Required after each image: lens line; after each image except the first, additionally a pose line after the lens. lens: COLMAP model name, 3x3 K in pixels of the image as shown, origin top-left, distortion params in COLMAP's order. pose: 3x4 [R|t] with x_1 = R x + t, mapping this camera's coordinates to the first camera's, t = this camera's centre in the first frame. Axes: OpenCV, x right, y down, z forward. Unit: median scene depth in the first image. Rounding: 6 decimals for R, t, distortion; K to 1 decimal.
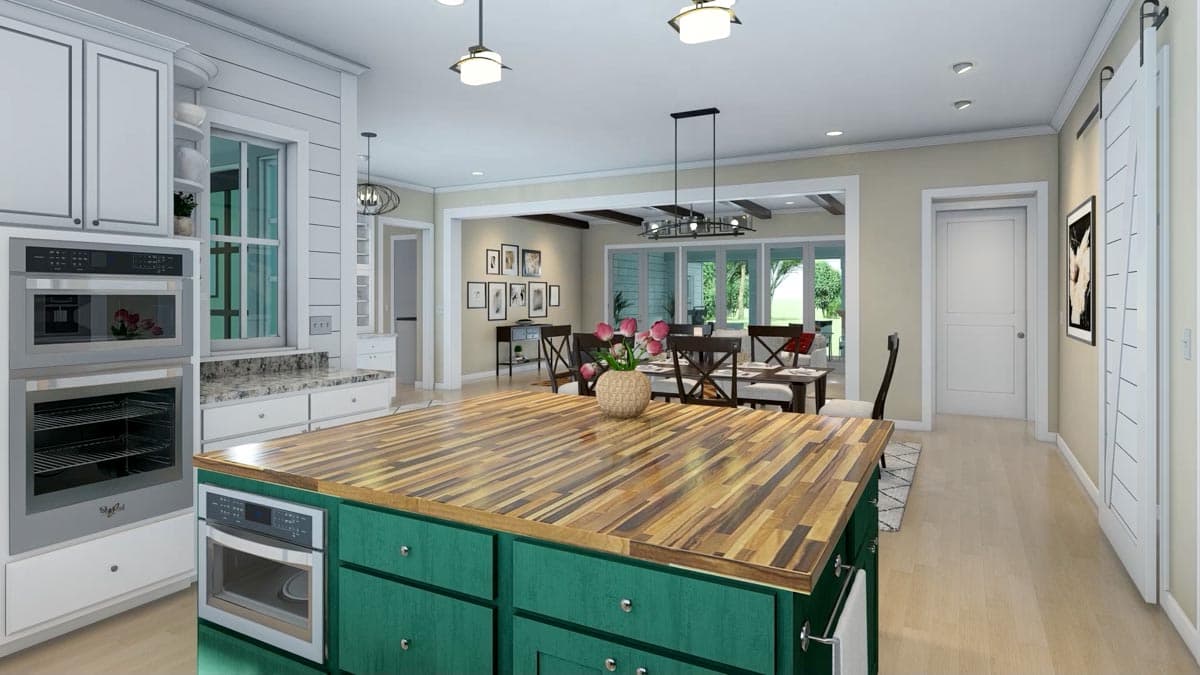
lens RADIAL K [[679.1, 0, 596.7], [0, 679.1, 288.8], [0, 0, 1]] dist [0.001654, 0.002598]
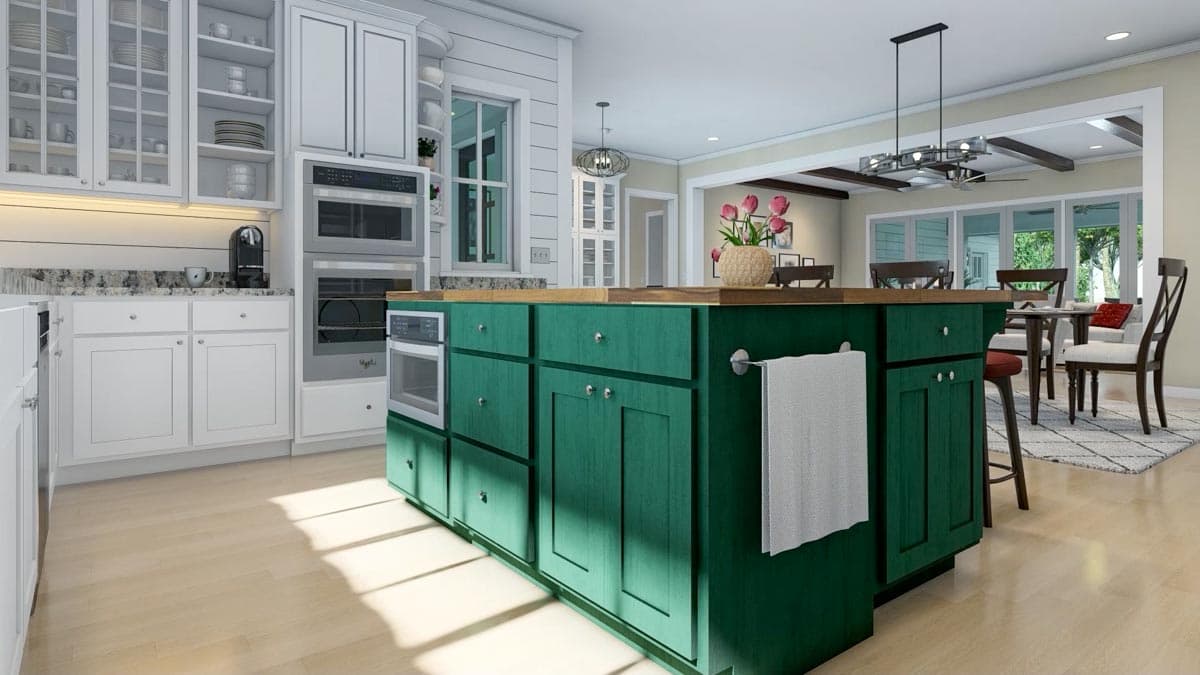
lens RADIAL K [[679.1, 0, 593.3], [0, 679.1, 291.3], [0, 0, 1]] dist [0.001654, 0.002598]
pose [[0.909979, -0.002118, -0.414649, 0.171750], [0.001356, 0.999997, -0.002132, 0.126080], [0.414652, 0.001378, 0.909979, -0.026940]]
